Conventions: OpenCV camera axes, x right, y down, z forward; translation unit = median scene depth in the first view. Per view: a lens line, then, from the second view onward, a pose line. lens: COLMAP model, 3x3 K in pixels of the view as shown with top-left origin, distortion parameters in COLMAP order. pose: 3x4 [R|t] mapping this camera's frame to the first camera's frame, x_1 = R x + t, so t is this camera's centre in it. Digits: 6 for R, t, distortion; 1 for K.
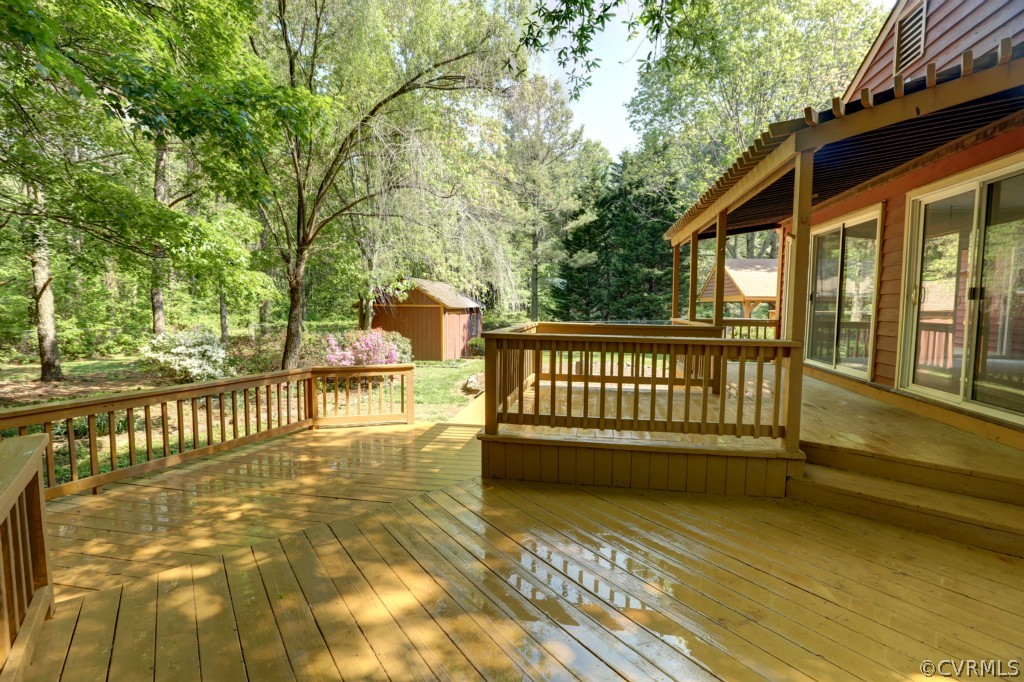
lens RADIAL K [[464.6, 0, 511.7], [0, 464.6, 342.8], [0, 0, 1]] dist [-0.067277, 0.025684]
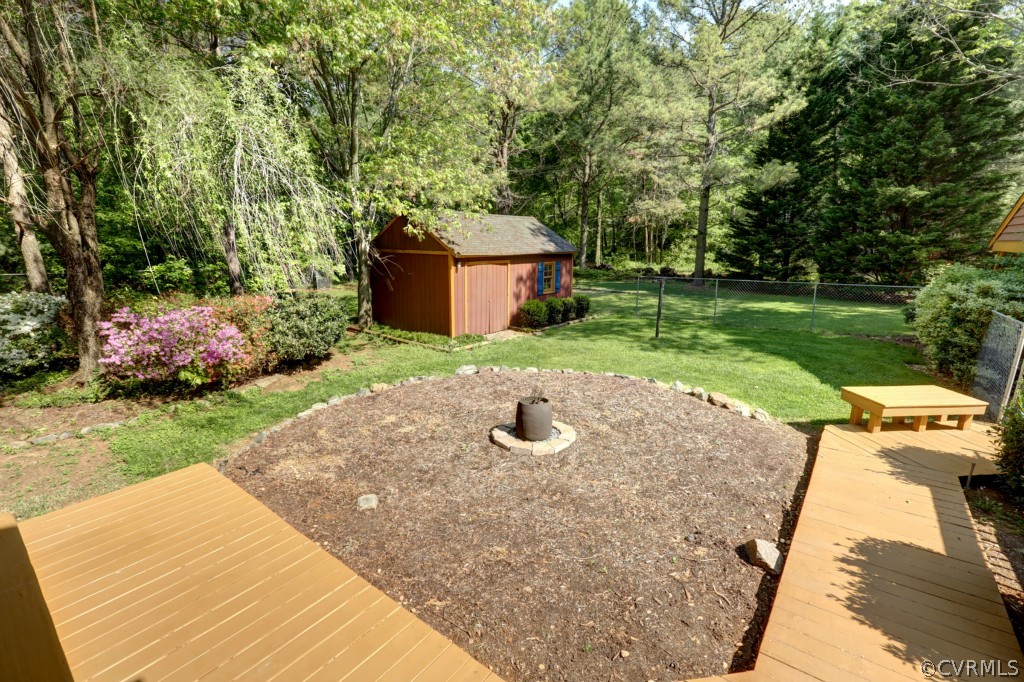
lens RADIAL K [[464.6, 0, 511.7], [0, 464.6, 342.8], [0, 0, 1]] dist [-0.067277, 0.025684]
pose [[0.879663, 0.105790, -0.463683, 0.150646], [-0.040419, 0.988049, 0.148745, -0.032680], [0.473878, -0.112104, 0.873426, 0.264231]]
